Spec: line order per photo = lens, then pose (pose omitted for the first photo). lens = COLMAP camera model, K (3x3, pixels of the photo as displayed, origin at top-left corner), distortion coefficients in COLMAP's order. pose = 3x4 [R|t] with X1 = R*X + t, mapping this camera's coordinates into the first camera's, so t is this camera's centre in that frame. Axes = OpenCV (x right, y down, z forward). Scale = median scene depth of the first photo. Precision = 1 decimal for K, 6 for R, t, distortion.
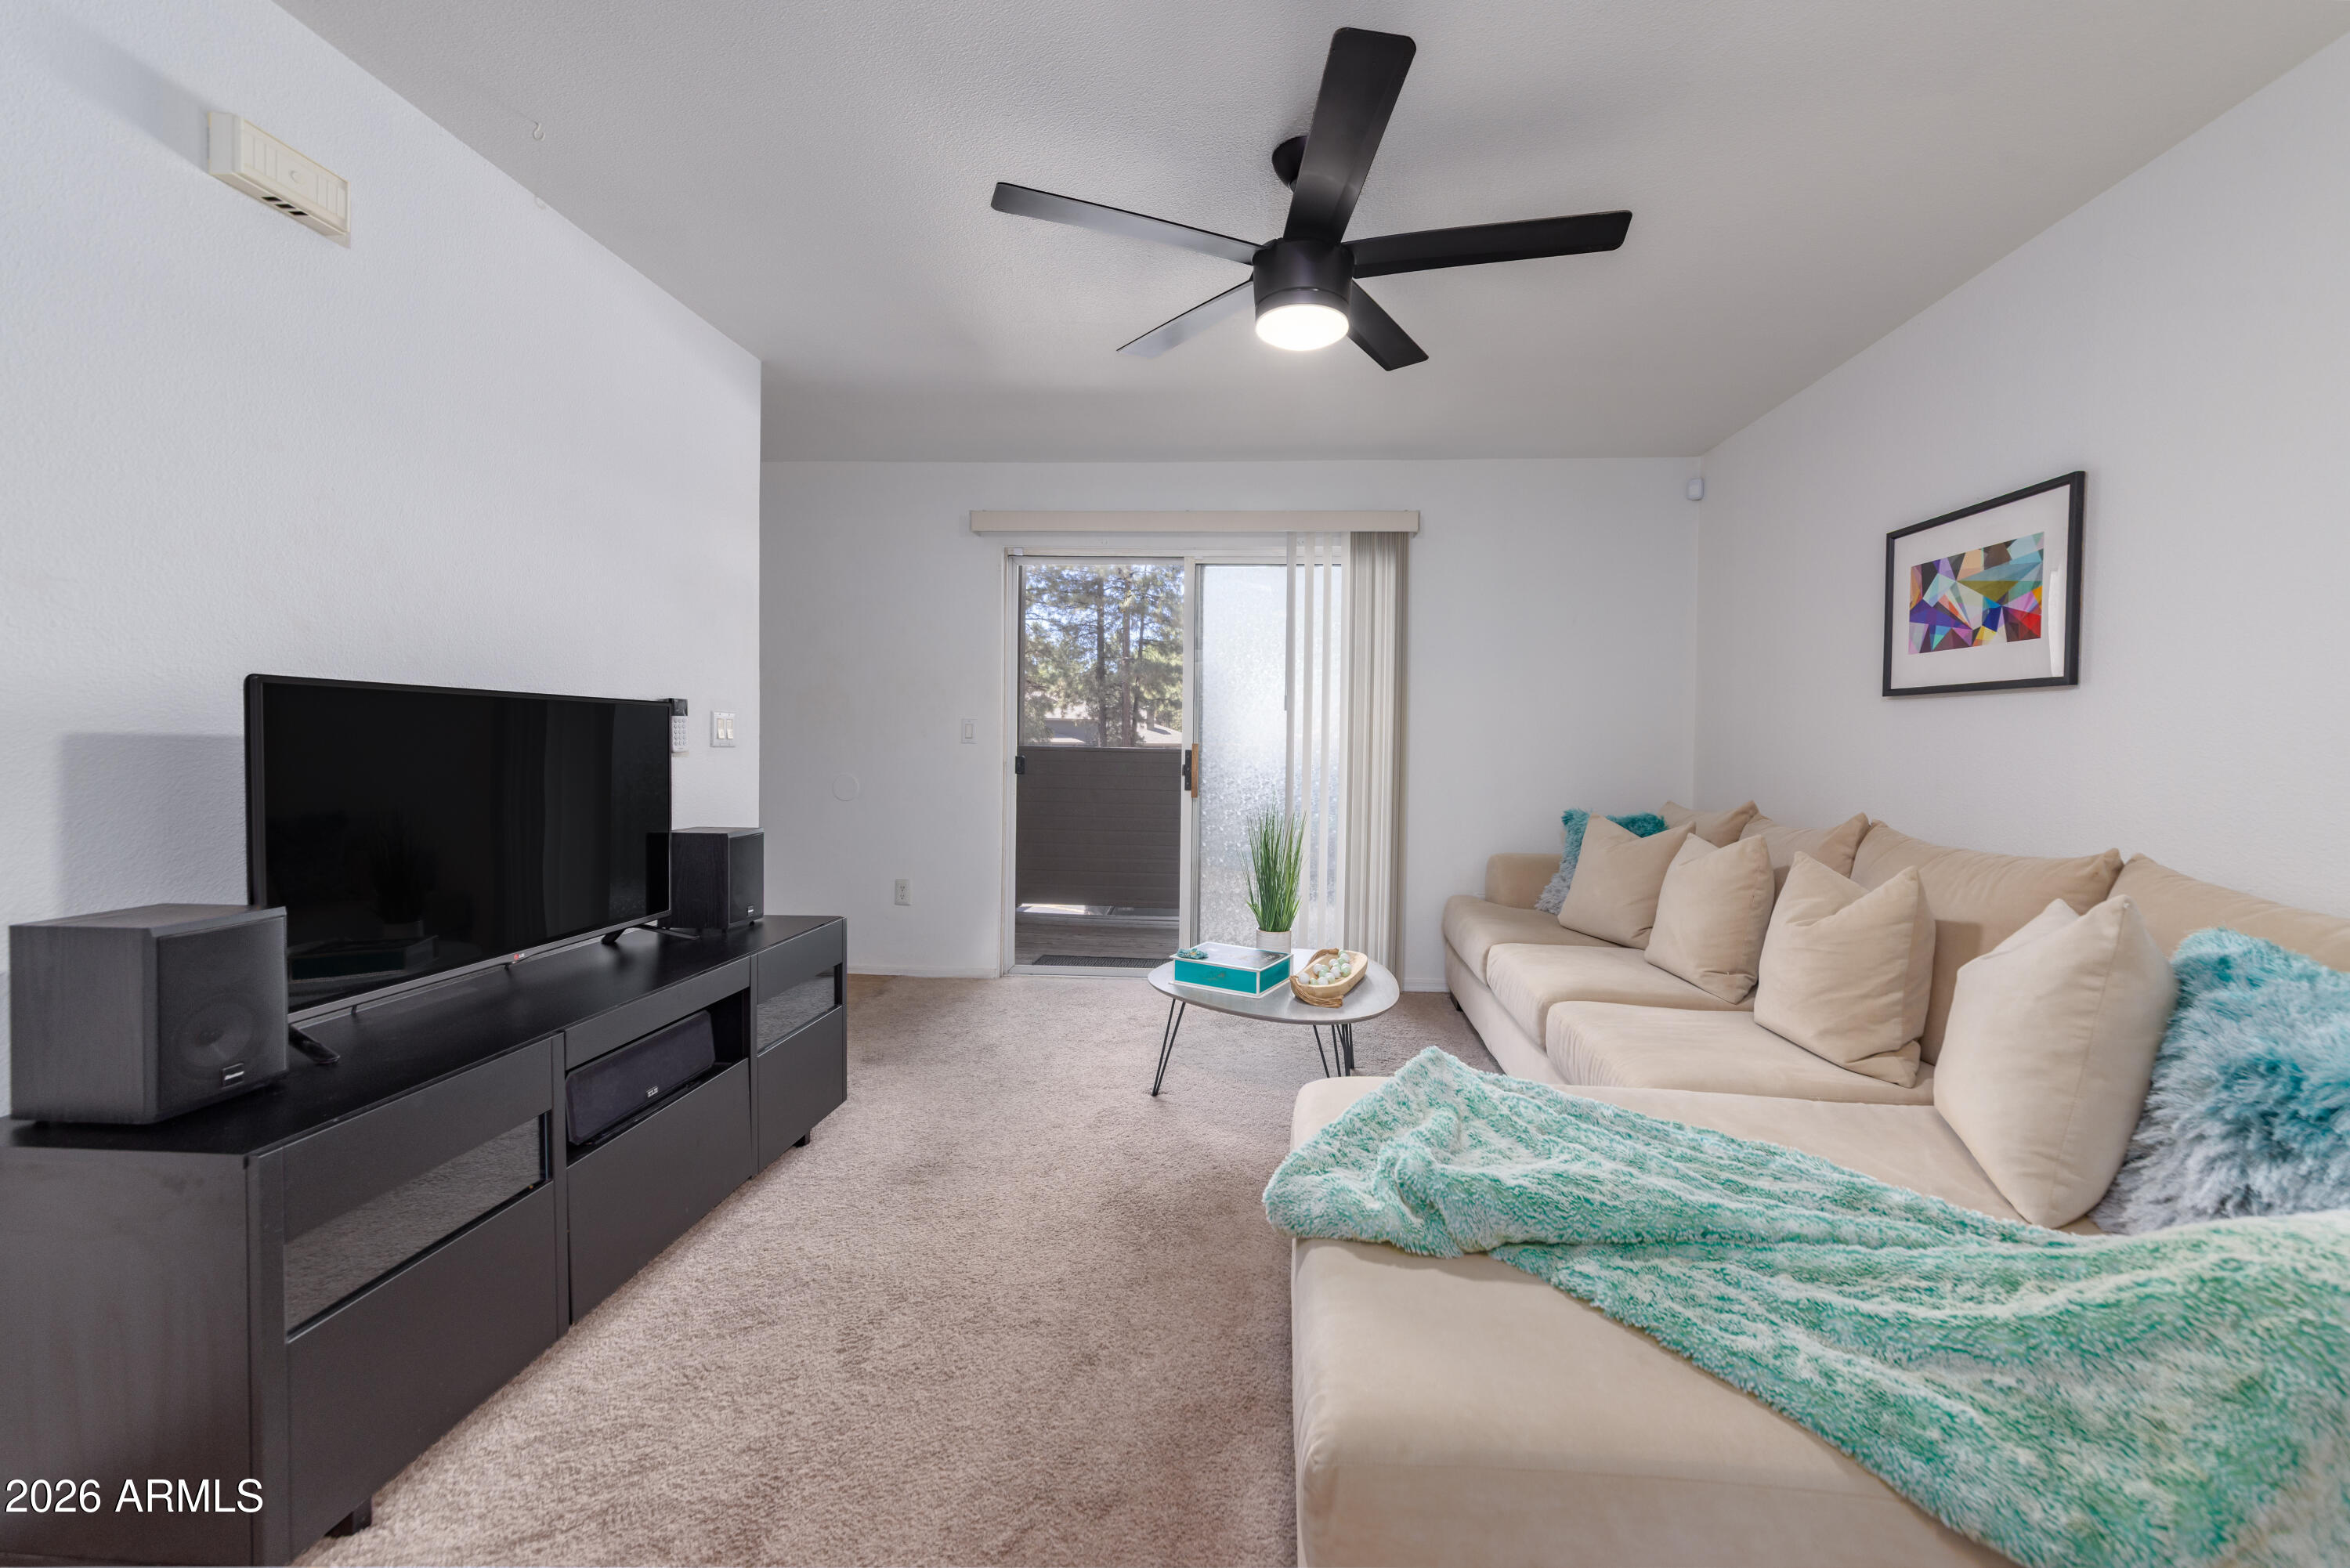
lens RADIAL K [[890.8, 0, 1225.6], [0, 890.8, 756.8], [0, 0, 1]] dist [0.000549, -0.003946]
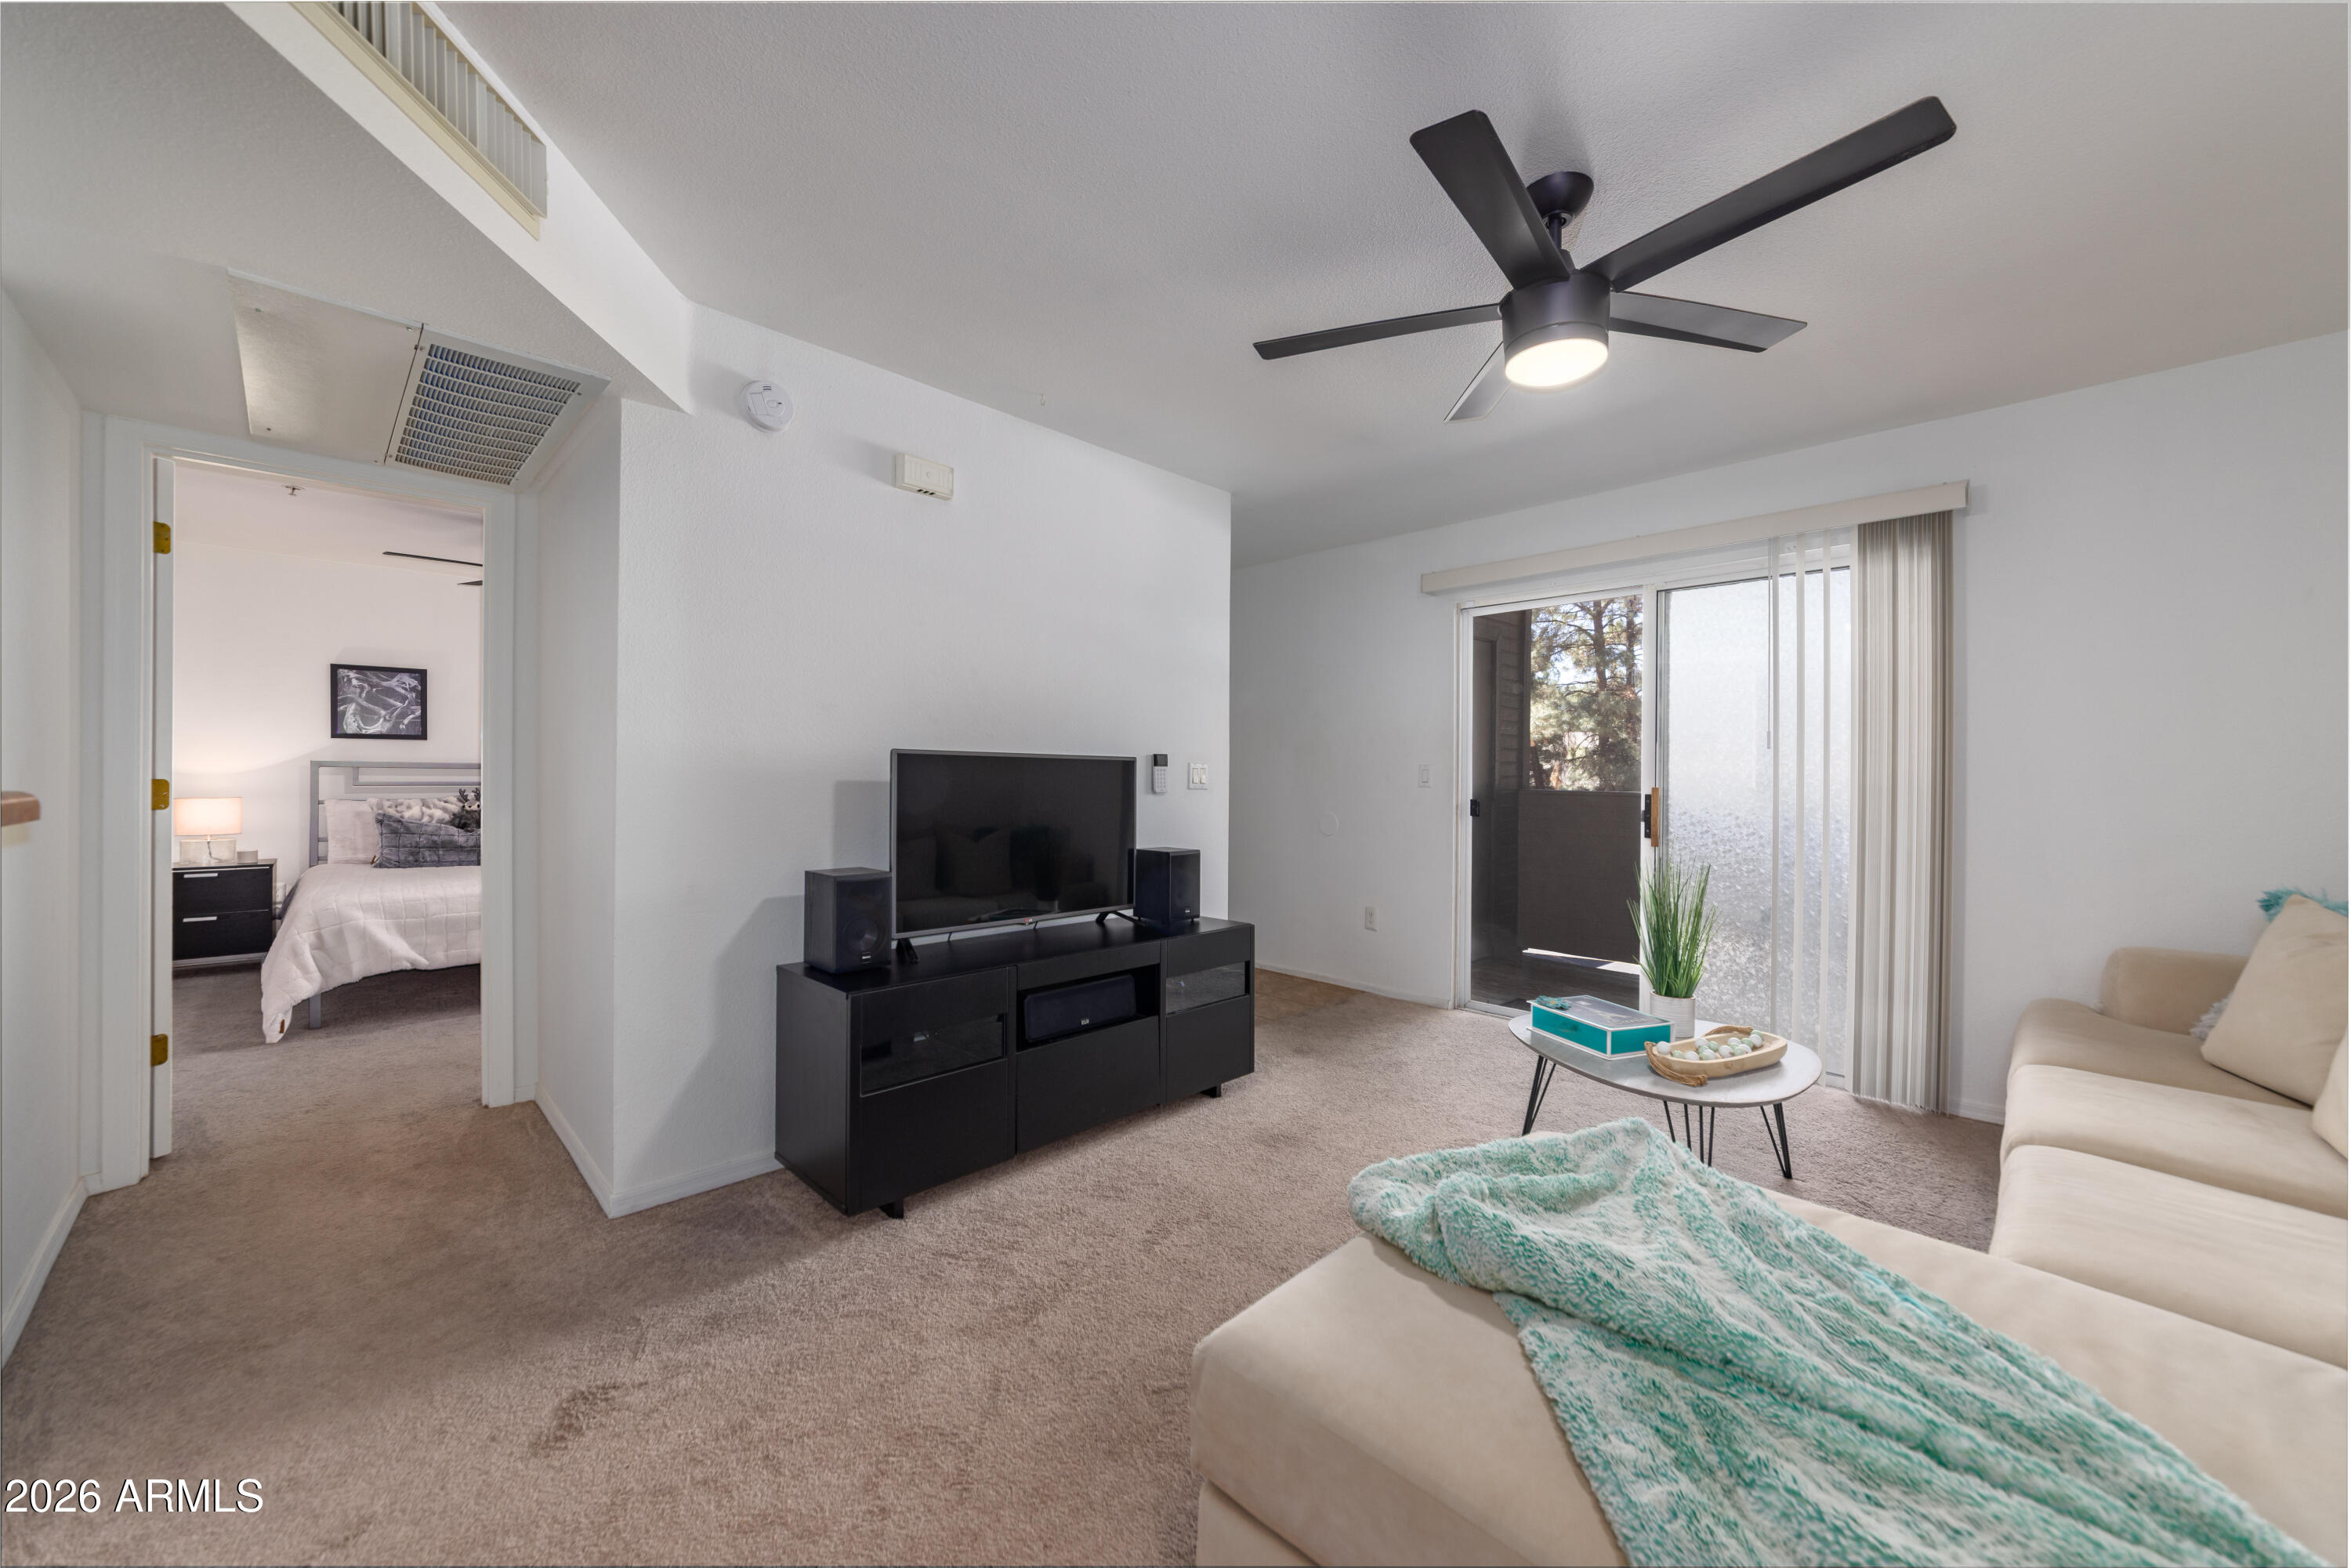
lens RADIAL K [[869.2, 0, 1178.5], [0, 869.2, 770.4], [0, 0, 1]] dist [0.000701, -0.000052]
pose [[0.747174, -0.013399, -0.664493, 0.323601], [-0.010698, 0.999425, -0.032182, 0.003823], [0.664542, 0.031155, 0.746601, 0.011438]]
